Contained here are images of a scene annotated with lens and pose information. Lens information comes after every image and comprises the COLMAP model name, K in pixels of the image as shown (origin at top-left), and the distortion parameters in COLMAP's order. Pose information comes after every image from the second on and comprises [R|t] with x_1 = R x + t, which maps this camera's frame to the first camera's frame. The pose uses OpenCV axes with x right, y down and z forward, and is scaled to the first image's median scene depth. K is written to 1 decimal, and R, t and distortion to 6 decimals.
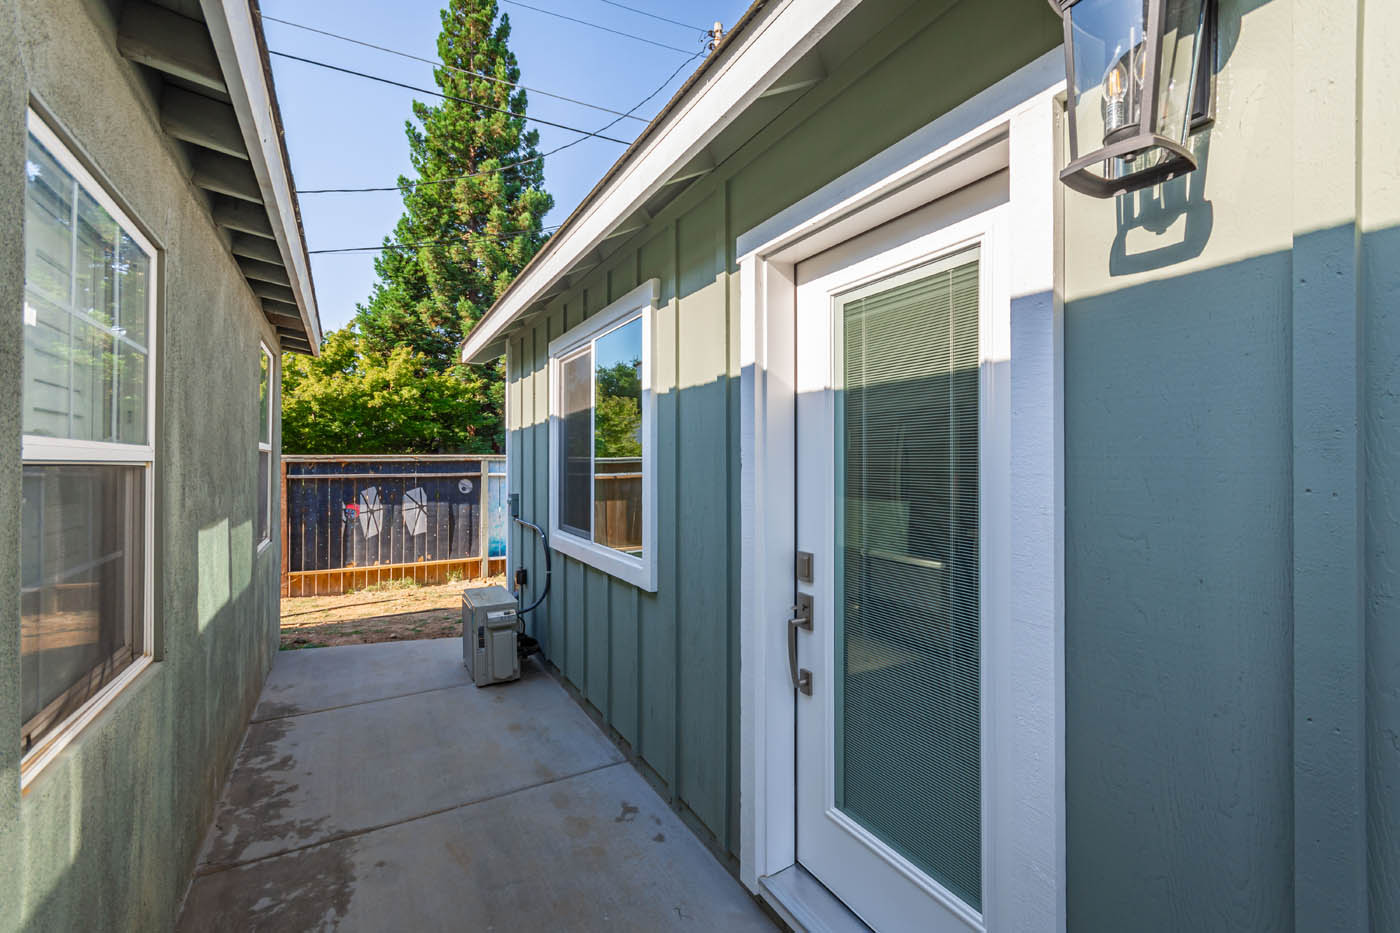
lens RADIAL K [[637.4, 0, 736.8], [0, 637.4, 461.4], [0, 0, 1]] dist [0.017203, -0.000020]
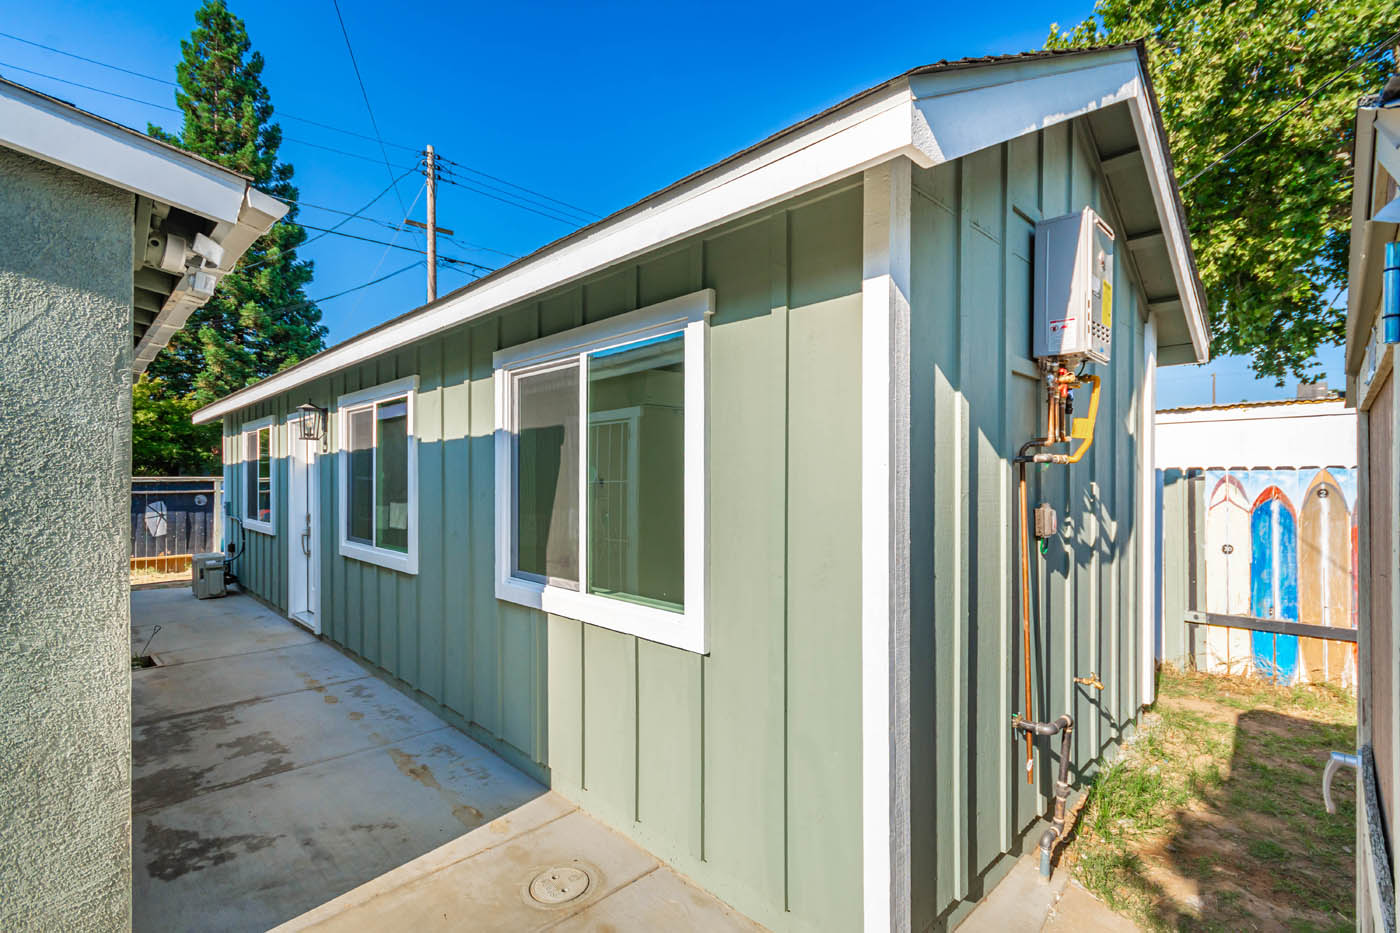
lens RADIAL K [[622.6, 0, 710.9], [0, 622.6, 479.2], [0, 0, 1]] dist [0.004104, -0.000793]
pose [[0.964167, -0.003079, 0.265279, 0.277070], [0.002151, 0.999991, 0.003786, -0.007879], [-0.265288, -0.003079, 0.964164, -0.581671]]
